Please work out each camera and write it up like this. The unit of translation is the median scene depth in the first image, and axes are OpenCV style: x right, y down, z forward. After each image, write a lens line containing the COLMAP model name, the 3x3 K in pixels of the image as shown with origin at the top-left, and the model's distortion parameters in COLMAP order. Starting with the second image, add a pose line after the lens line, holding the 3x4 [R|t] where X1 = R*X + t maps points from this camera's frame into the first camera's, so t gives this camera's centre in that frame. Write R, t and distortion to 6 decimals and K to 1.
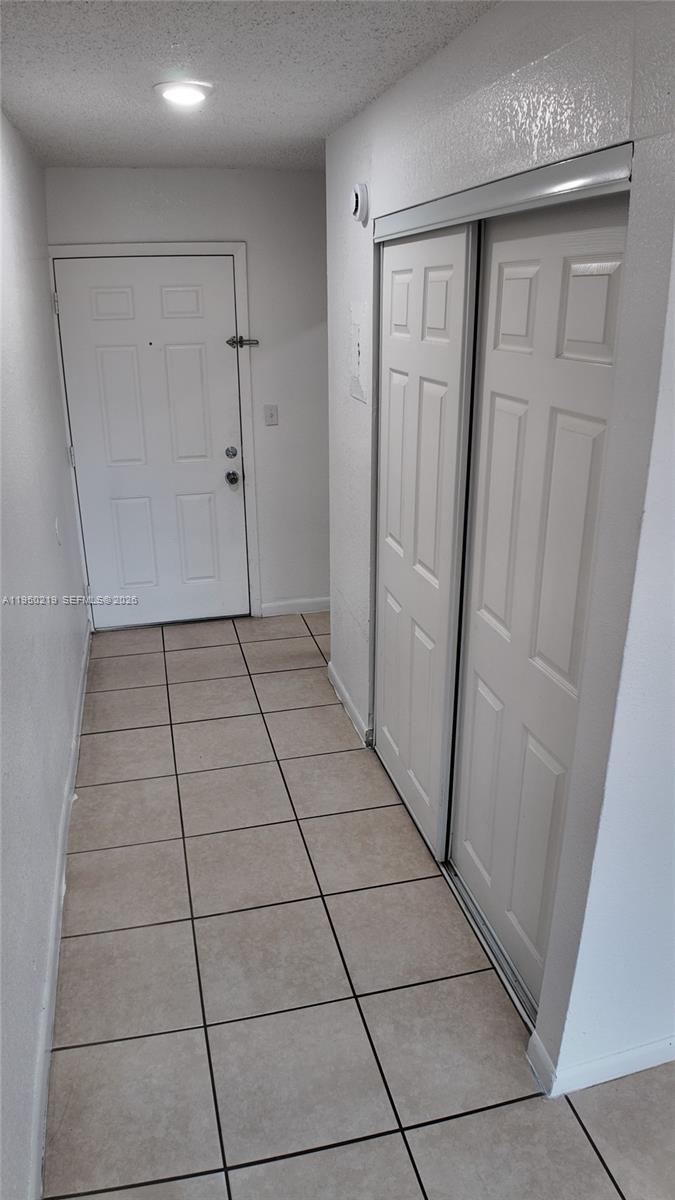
lens RADIAL K [[793.3, 0, 337.5], [0, 793.3, 600.0], [0, 0, 1]] dist [-0.067691, -0.061820]
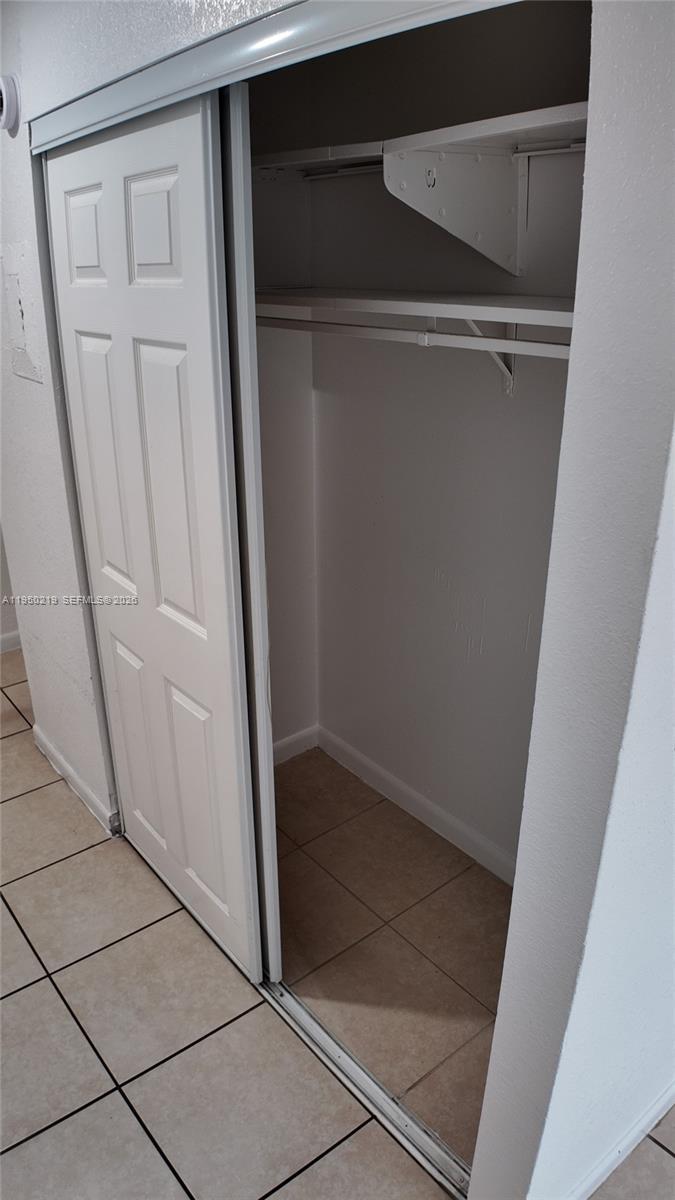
lens RADIAL K [[793.3, 0, 337.5], [0, 793.3, 600.0], [0, 0, 1]] dist [-0.067691, -0.061820]
pose [[0.903612, -0.161699, 0.396660, -0.037226], [0.146825, 0.986835, 0.067811, -0.071562], [-0.402403, -0.003035, 0.915458, 0.275919]]
